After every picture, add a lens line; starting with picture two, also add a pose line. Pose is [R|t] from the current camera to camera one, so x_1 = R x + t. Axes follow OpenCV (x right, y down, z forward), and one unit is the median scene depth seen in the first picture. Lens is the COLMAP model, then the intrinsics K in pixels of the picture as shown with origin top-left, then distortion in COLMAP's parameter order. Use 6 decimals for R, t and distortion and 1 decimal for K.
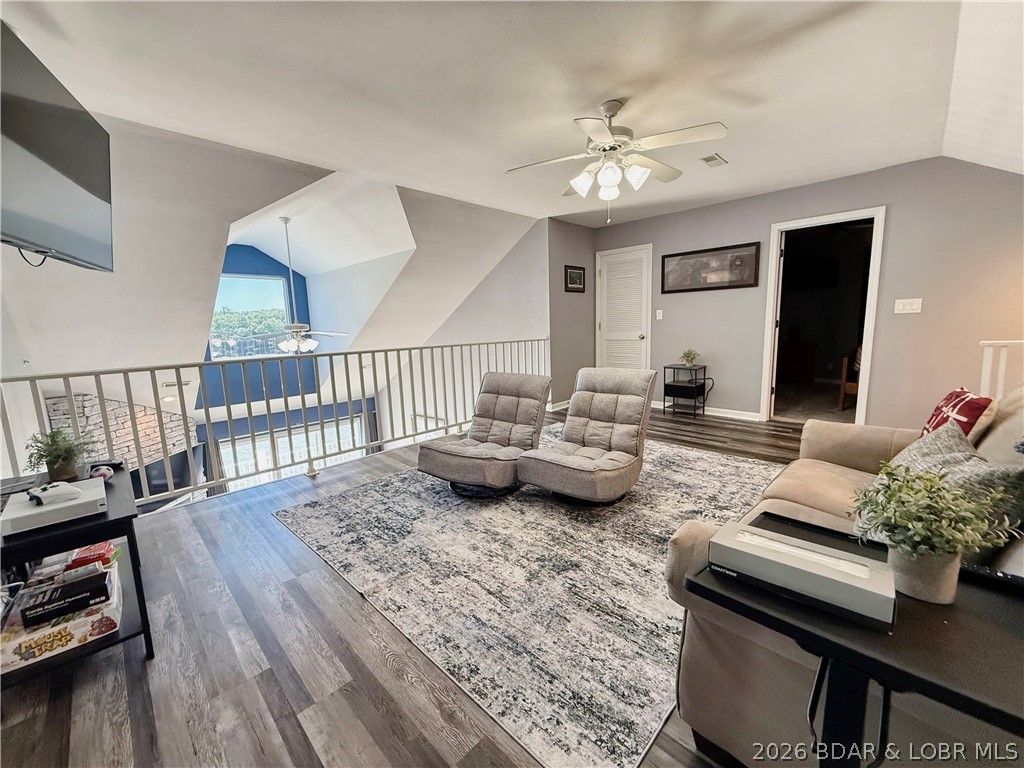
lens RADIAL K [[409.7, 0, 509.0], [0, 409.7, 384.9], [0, 0, 1]] dist [0.000820, -0.000265]
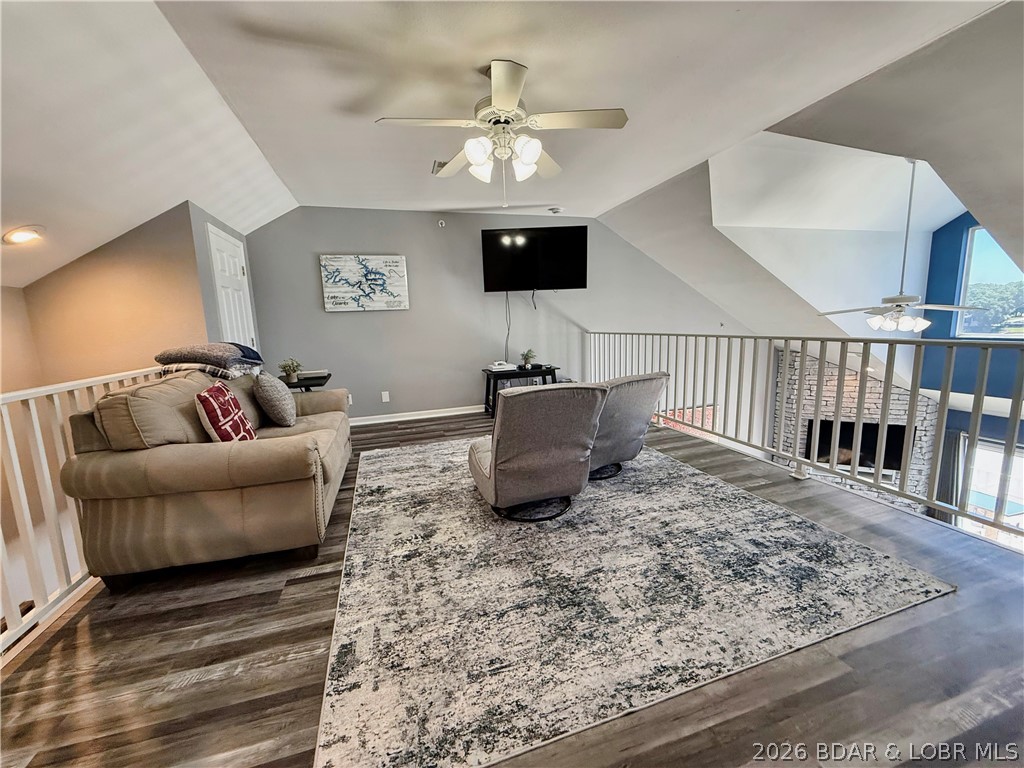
lens RADIAL K [[409.7, 0, 509.0], [0, 409.7, 384.9], [0, 0, 1]] dist [0.000820, -0.000265]
pose [[-0.476171, 0.184537, -0.859772, 1.009770], [-0.077062, 0.965214, 0.249848, -0.234717], [0.875969, 0.185226, -0.445386, 1.390143]]
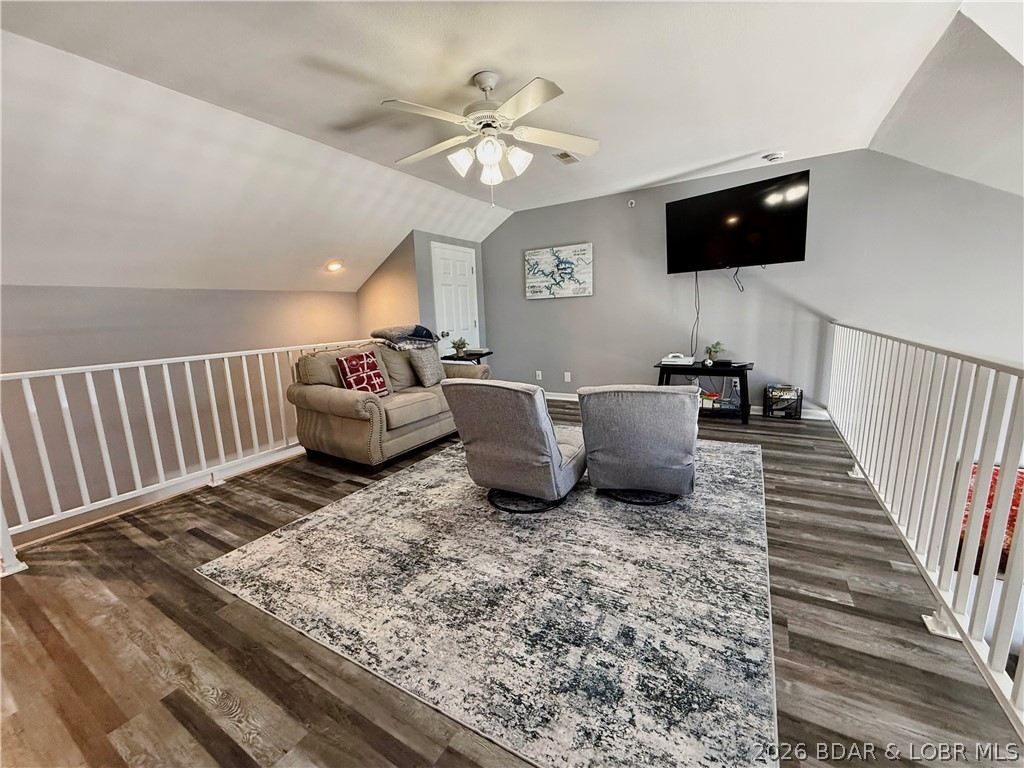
lens RADIAL K [[409.7, 0, 509.0], [0, 409.7, 384.9], [0, 0, 1]] dist [0.000820, -0.000265]
pose [[-0.969132, 0.110639, -0.220322, 0.432103], [0.035199, 0.946589, 0.320517, -0.295100], [0.244016, 0.302868, -0.921264, 1.872843]]
